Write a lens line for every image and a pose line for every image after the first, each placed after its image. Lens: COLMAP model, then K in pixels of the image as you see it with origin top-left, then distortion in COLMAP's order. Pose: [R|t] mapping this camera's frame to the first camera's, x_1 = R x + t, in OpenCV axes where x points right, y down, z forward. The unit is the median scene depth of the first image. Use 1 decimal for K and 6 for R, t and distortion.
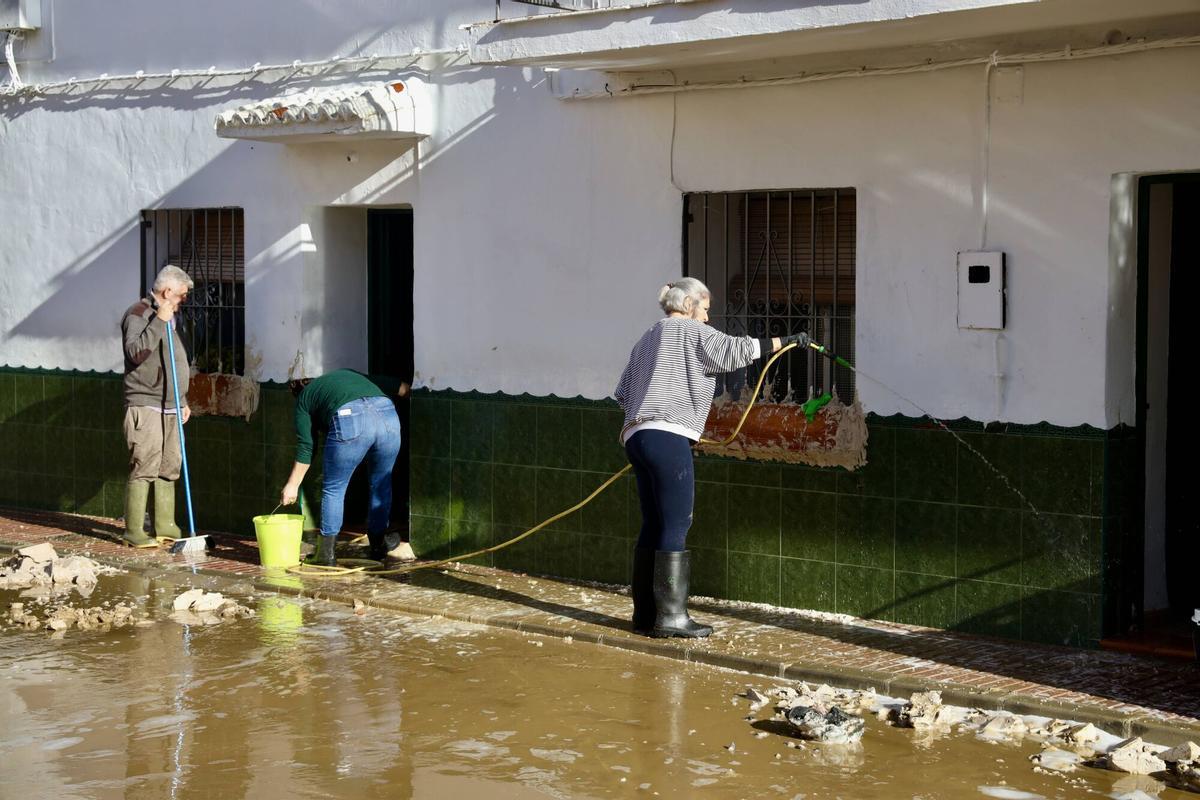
lens RADIAL K [[2142.2, 0, 600.0], [0, 2142.2, 400.0], [0, 0, 1]] dist [0.291899, 0.003613]
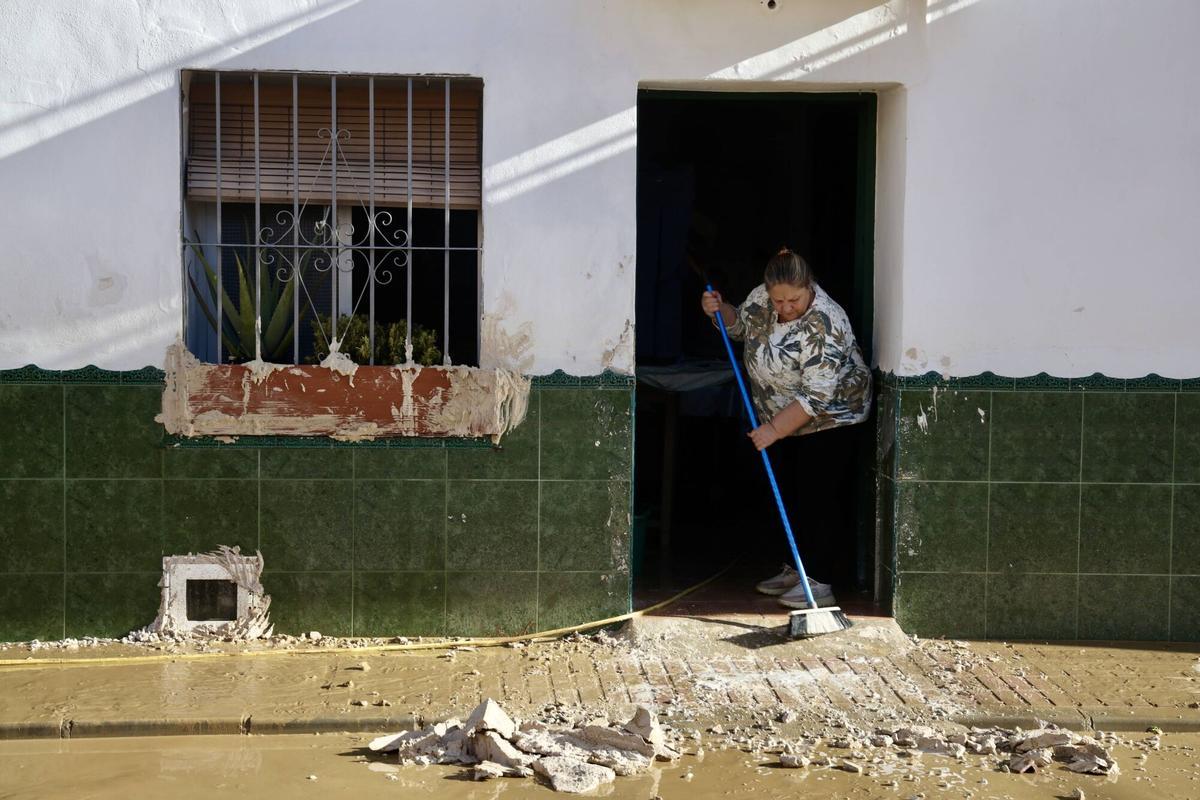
lens RADIAL K [[2258.6, 0, 600.0], [0, 2258.6, 400.0], [0, 0, 1]] dist [0.358572, 0.074284]
pose [[0.686833, -0.058598, 0.724450, -0.563996], [0.031310, 0.998205, 0.051057, -0.031239], [-0.726141, -0.012385, 0.687434, 0.531874]]
